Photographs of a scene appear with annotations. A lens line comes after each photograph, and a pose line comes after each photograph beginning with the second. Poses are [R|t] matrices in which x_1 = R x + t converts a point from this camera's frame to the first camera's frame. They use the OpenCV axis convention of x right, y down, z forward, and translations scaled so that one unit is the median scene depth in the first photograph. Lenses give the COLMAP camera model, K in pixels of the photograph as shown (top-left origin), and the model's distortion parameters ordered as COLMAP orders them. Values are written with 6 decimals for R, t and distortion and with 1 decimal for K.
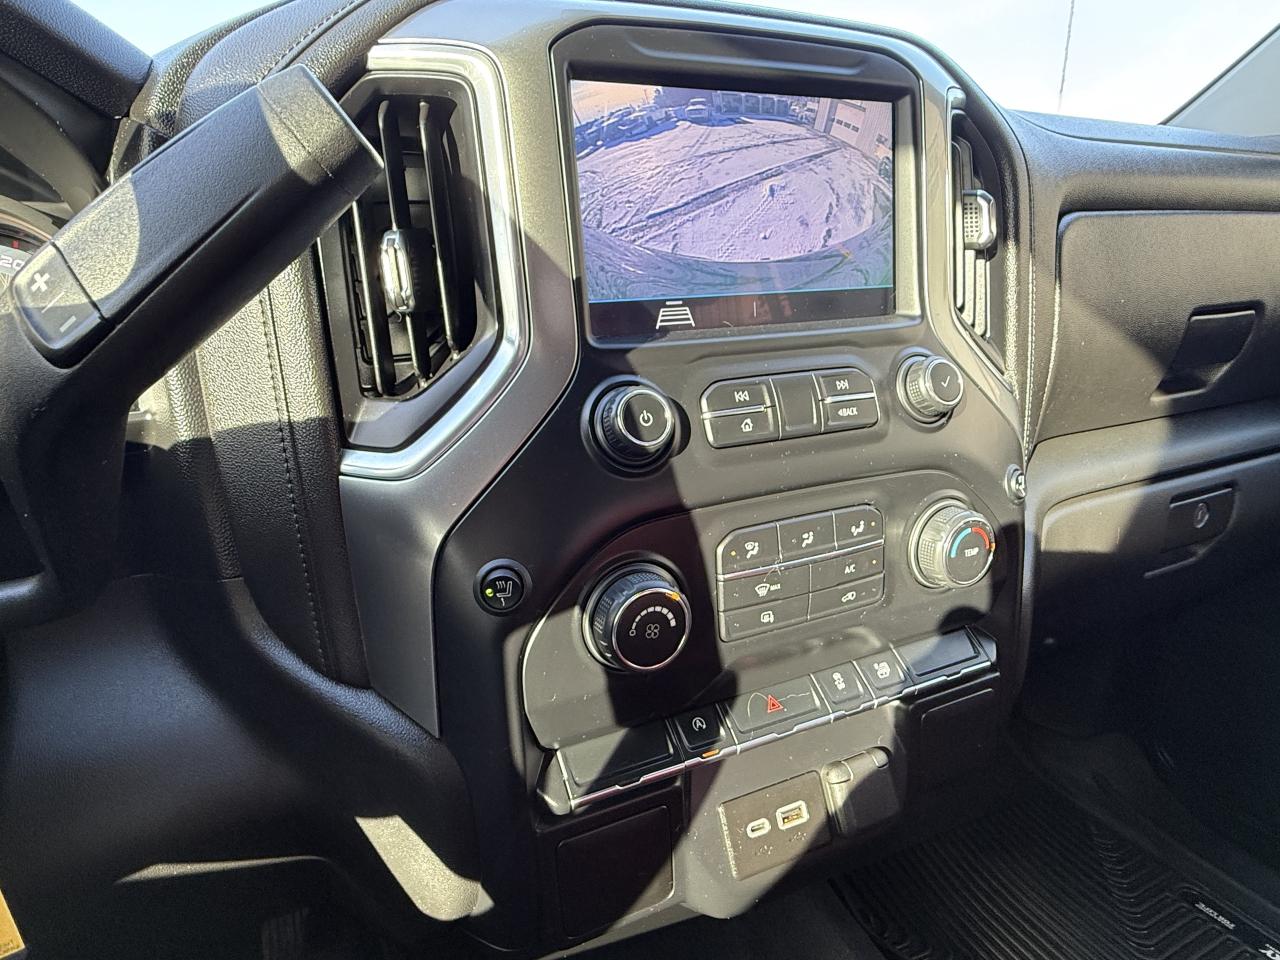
lens RADIAL K [[742.3, 0, 614.0], [0, 742.3, 475.0], [0, 0, 1]] dist [-0.016306, -0.000973]
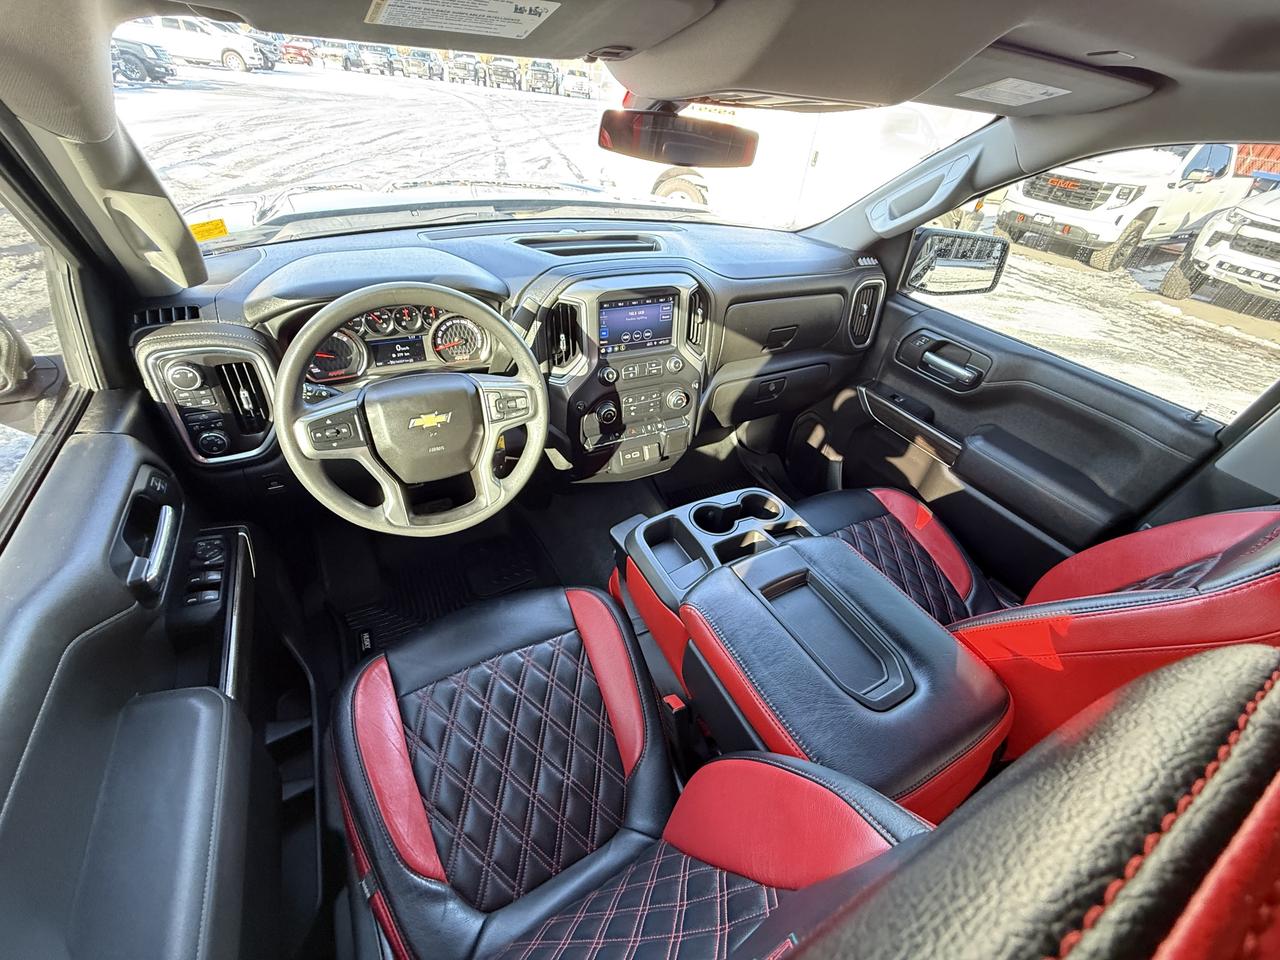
lens RADIAL K [[521.7, 0, 641.8], [0, 521.7, 481.0], [0, 0, 1]] dist [0.000084, 0.000016]
pose [[0.989215, 0.041689, 0.140411, -0.187949], [-0.091110, 0.925740, 0.367021, -0.637534], [-0.114683, -0.375856, 0.919554, -2.229416]]
